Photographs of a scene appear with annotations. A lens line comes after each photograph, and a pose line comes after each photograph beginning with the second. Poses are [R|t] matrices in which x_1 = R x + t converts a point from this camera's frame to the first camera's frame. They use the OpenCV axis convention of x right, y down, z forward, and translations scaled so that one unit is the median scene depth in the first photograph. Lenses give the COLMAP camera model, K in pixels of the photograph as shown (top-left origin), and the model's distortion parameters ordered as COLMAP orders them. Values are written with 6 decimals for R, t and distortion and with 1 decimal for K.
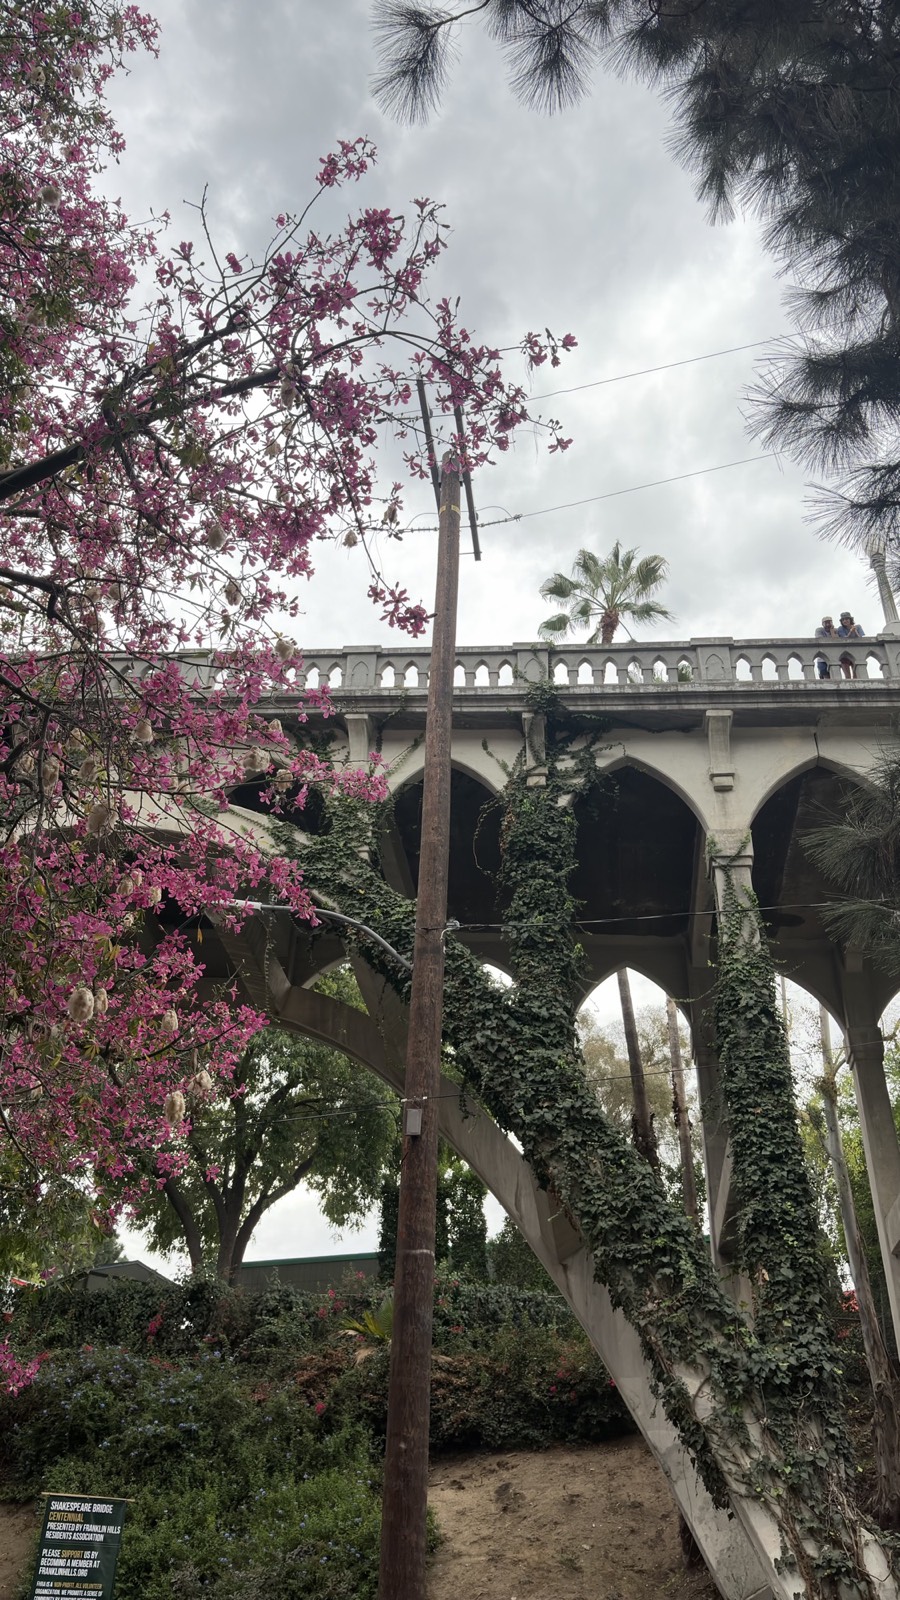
lens RADIAL K [[1180.4, 0, 450.0], [0, 1180.4, 800.0], [0, 0, 1]] dist [0.005635, -0.012990]
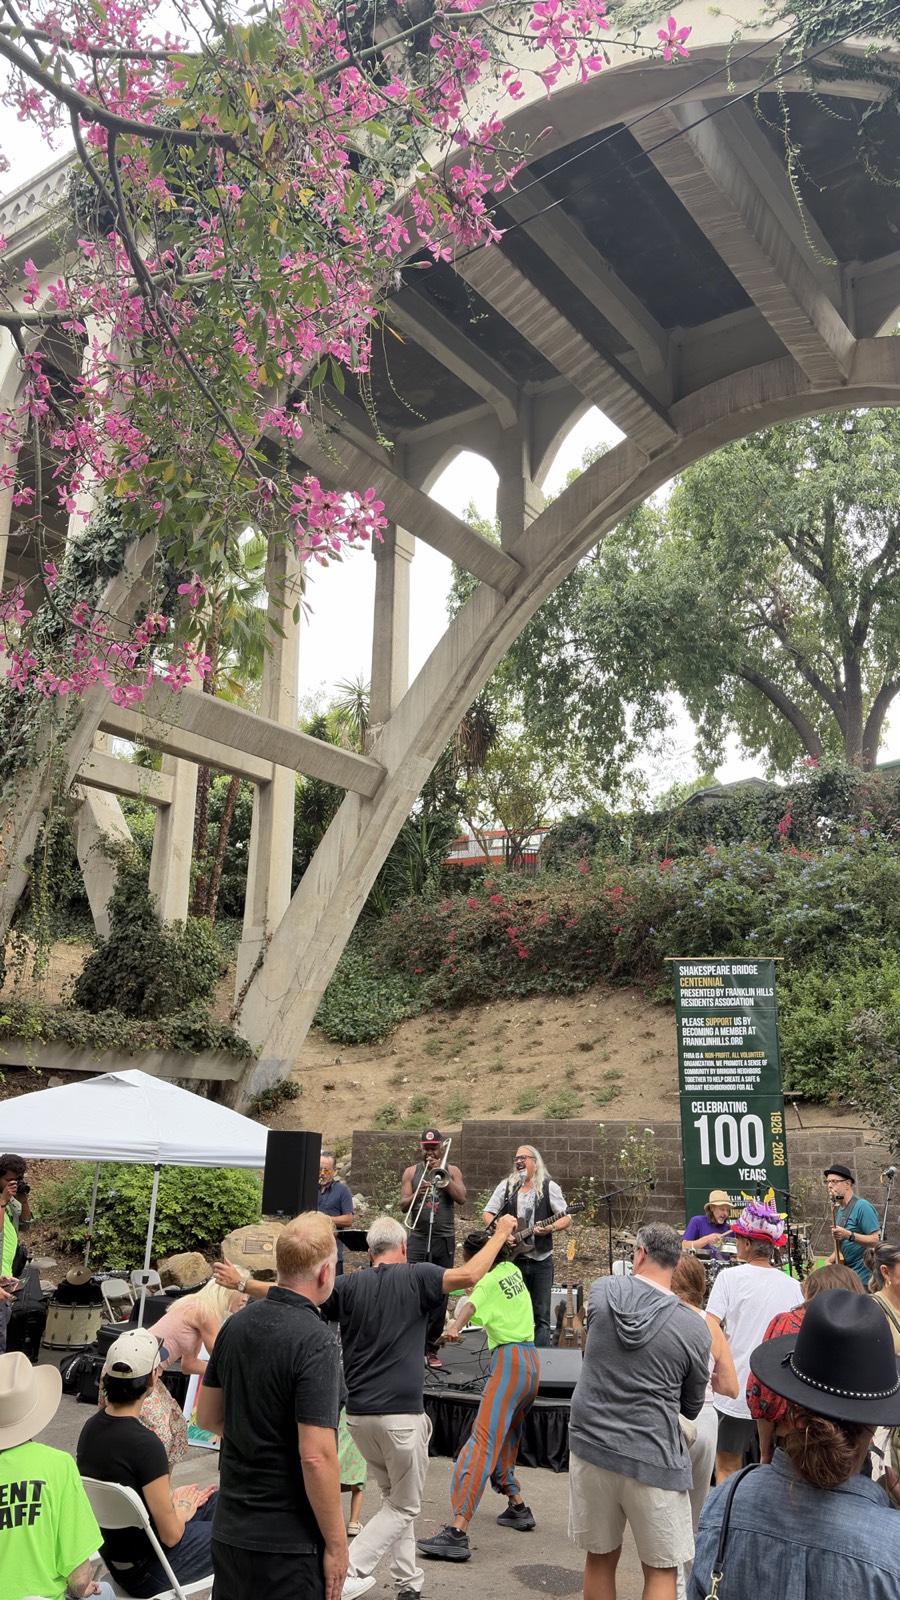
lens RADIAL K [[1180.4, 0, 450.0], [0, 1180.4, 800.0], [0, 0, 1]] dist [0.005635, -0.012990]
pose [[0.860231, -0.158744, -0.484565, -0.049820], [0.306653, 0.920308, 0.242895, 0.185789], [0.407391, -0.357539, 0.840356, 0.229569]]
